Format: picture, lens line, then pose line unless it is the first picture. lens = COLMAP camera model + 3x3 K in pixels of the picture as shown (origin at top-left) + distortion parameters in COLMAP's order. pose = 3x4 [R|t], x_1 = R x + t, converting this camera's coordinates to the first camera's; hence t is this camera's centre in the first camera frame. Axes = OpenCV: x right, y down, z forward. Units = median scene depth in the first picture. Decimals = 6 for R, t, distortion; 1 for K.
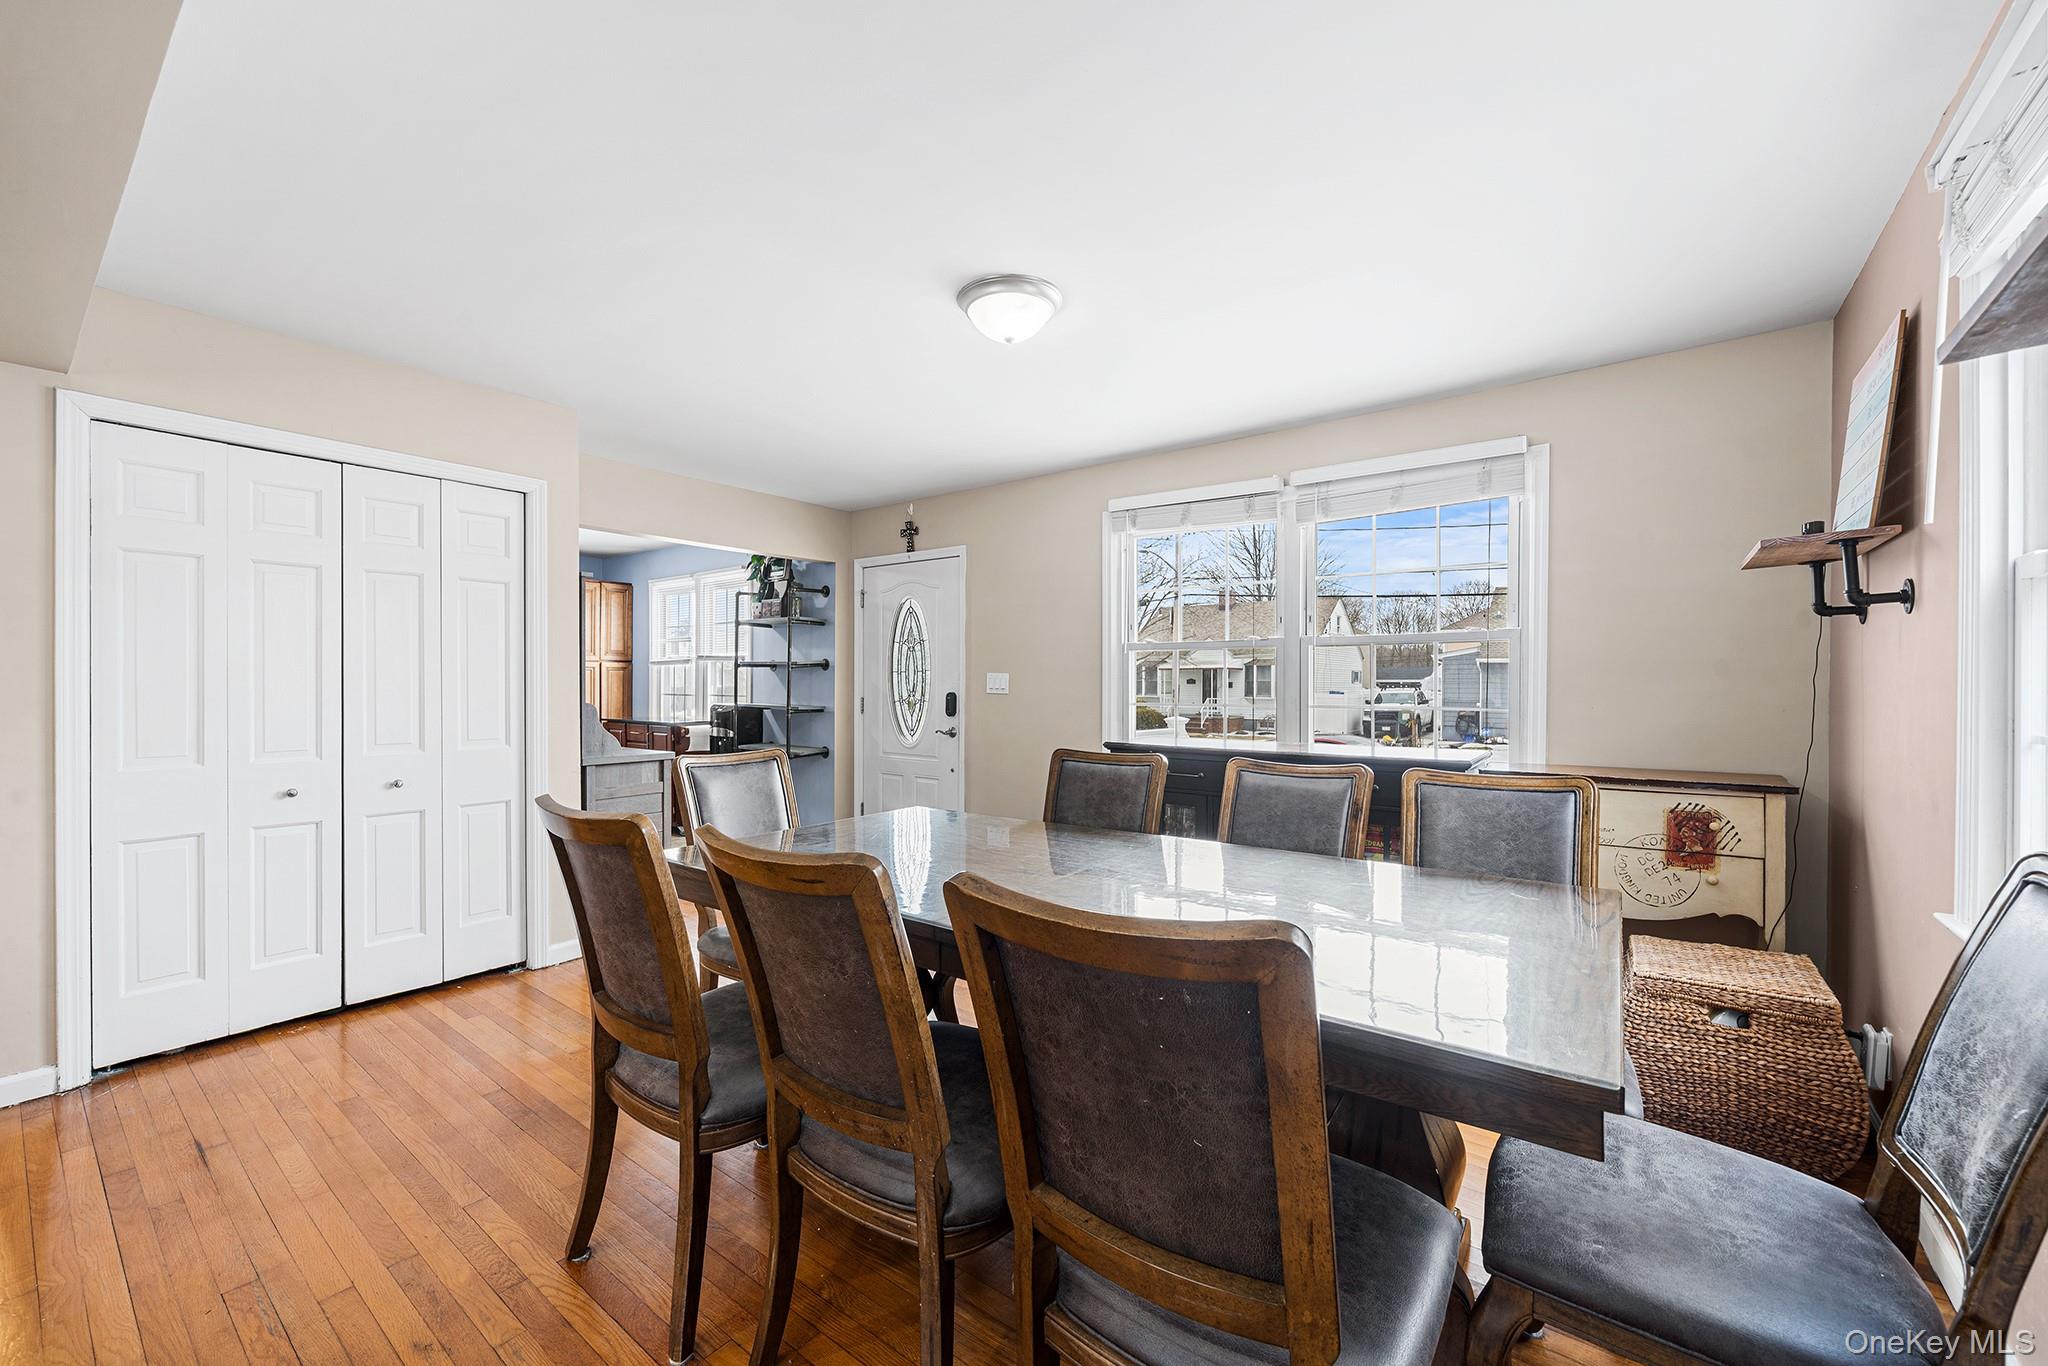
lens RADIAL K [[798.3, 0, 1018.3], [0, 798.3, 685.7], [0, 0, 1]] dist [-0.001791, -0.000143]
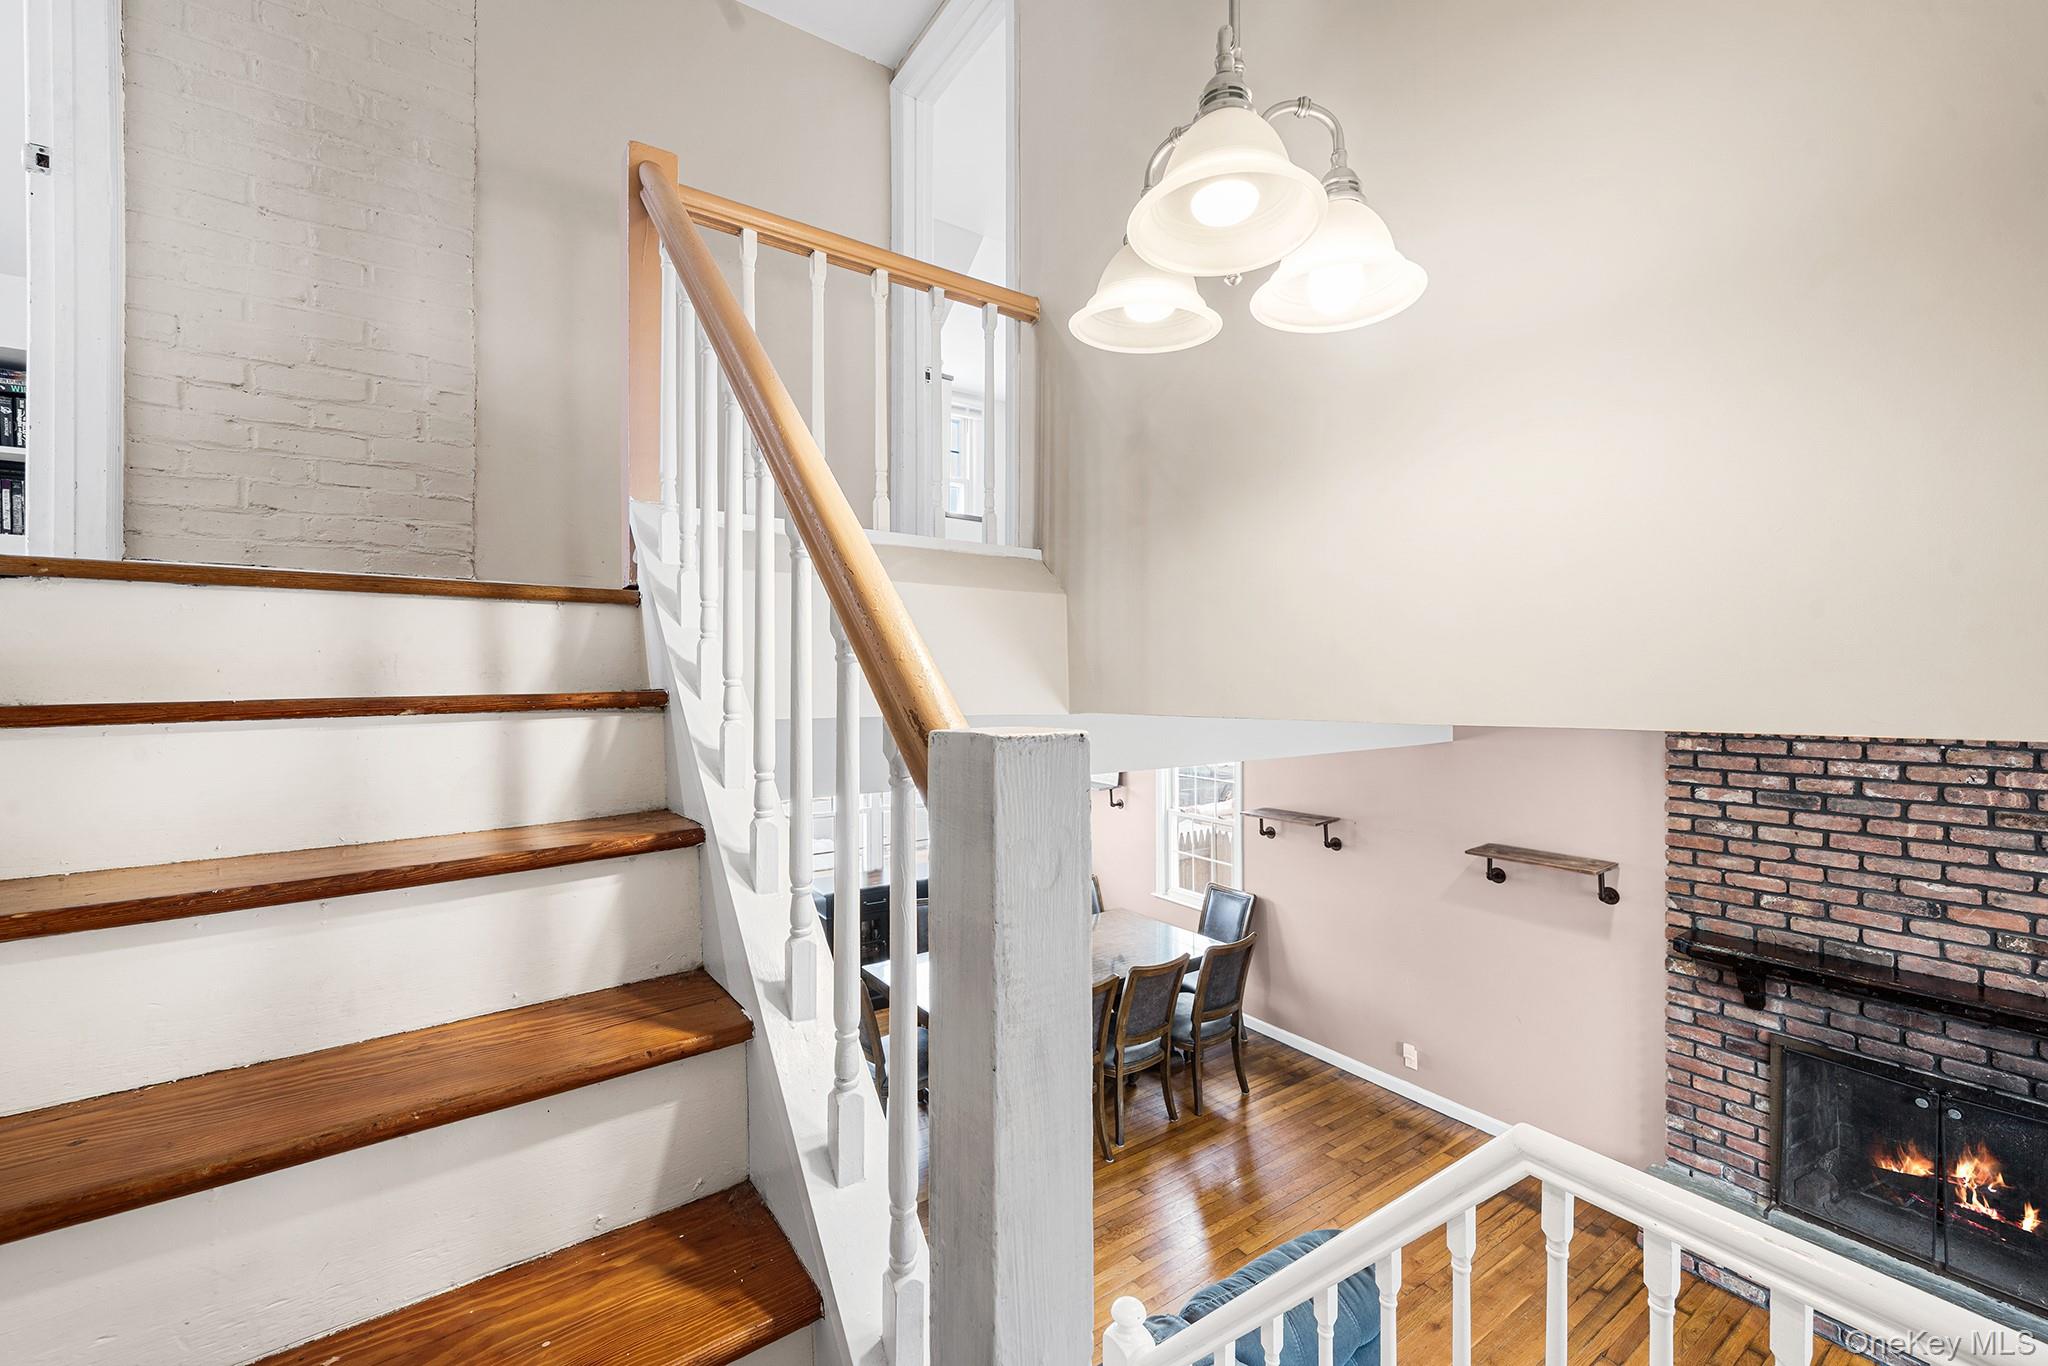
lens RADIAL K [[798.3, 0, 1018.3], [0, 798.3, 685.7], [0, 0, 1]] dist [-0.001791, -0.000143]
pose [[0.314148, -0.002523, 0.949371, -0.923187], [0.005344, 0.999985, 0.000889, -0.244142], [-0.949359, 0.004794, 0.314157, 0.112462]]
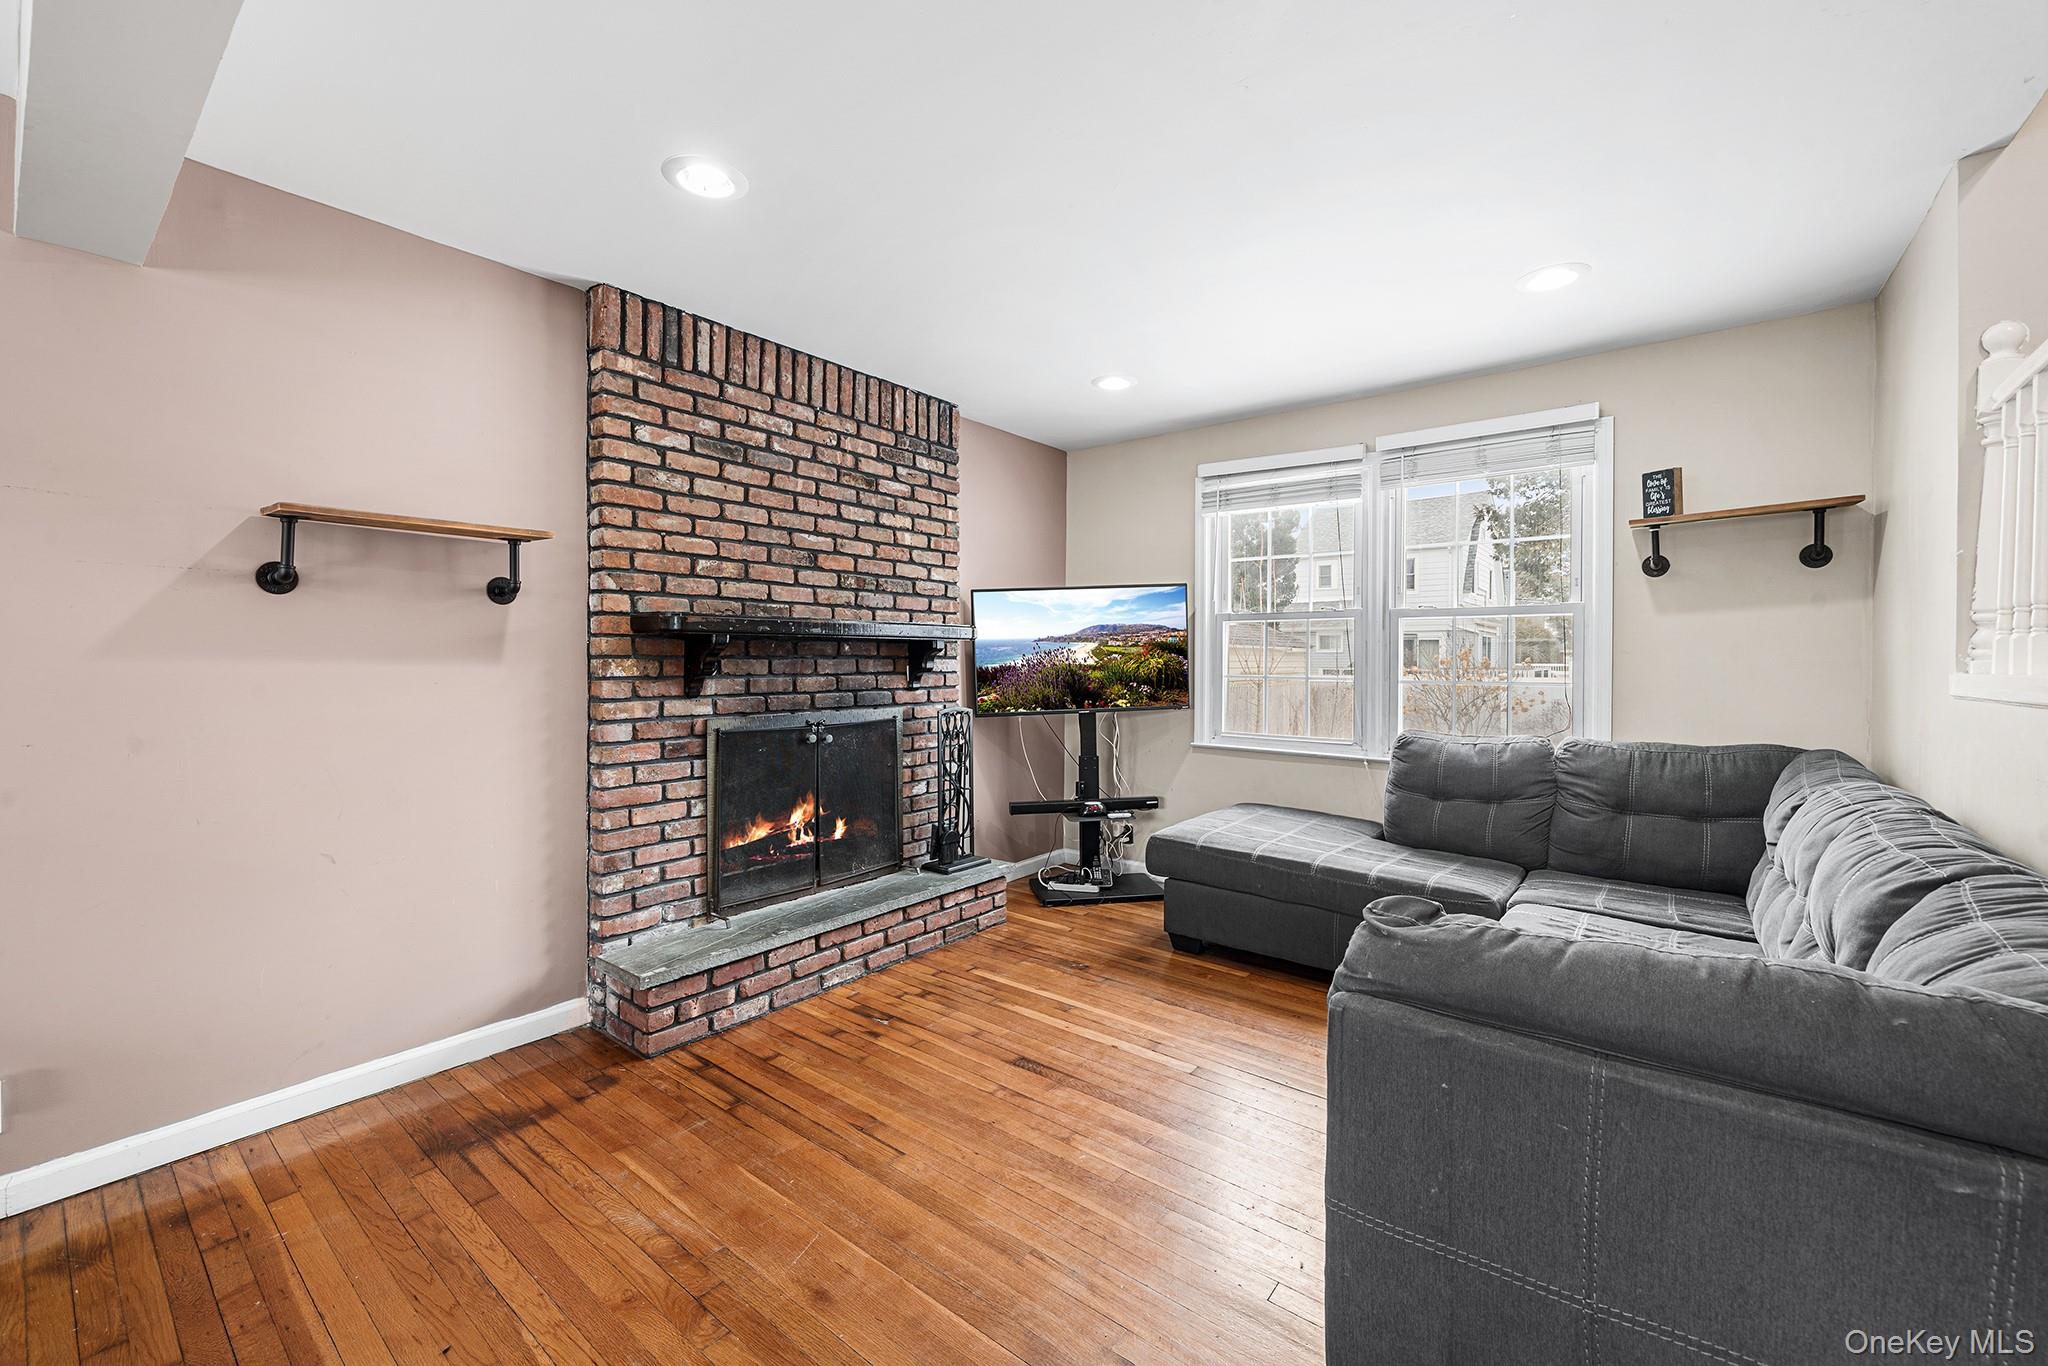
lens RADIAL K [[818.3, 0, 1016.3], [0, 818.3, 666.8], [0, 0, 1]] dist [-0.001621, -0.000124]
pose [[-0.999763, -0.005113, 0.021152, -0.338314], [-0.004901, 0.999937, 0.010083, 0.000853], [-0.021202, 0.009977, -0.999725, 0.302794]]
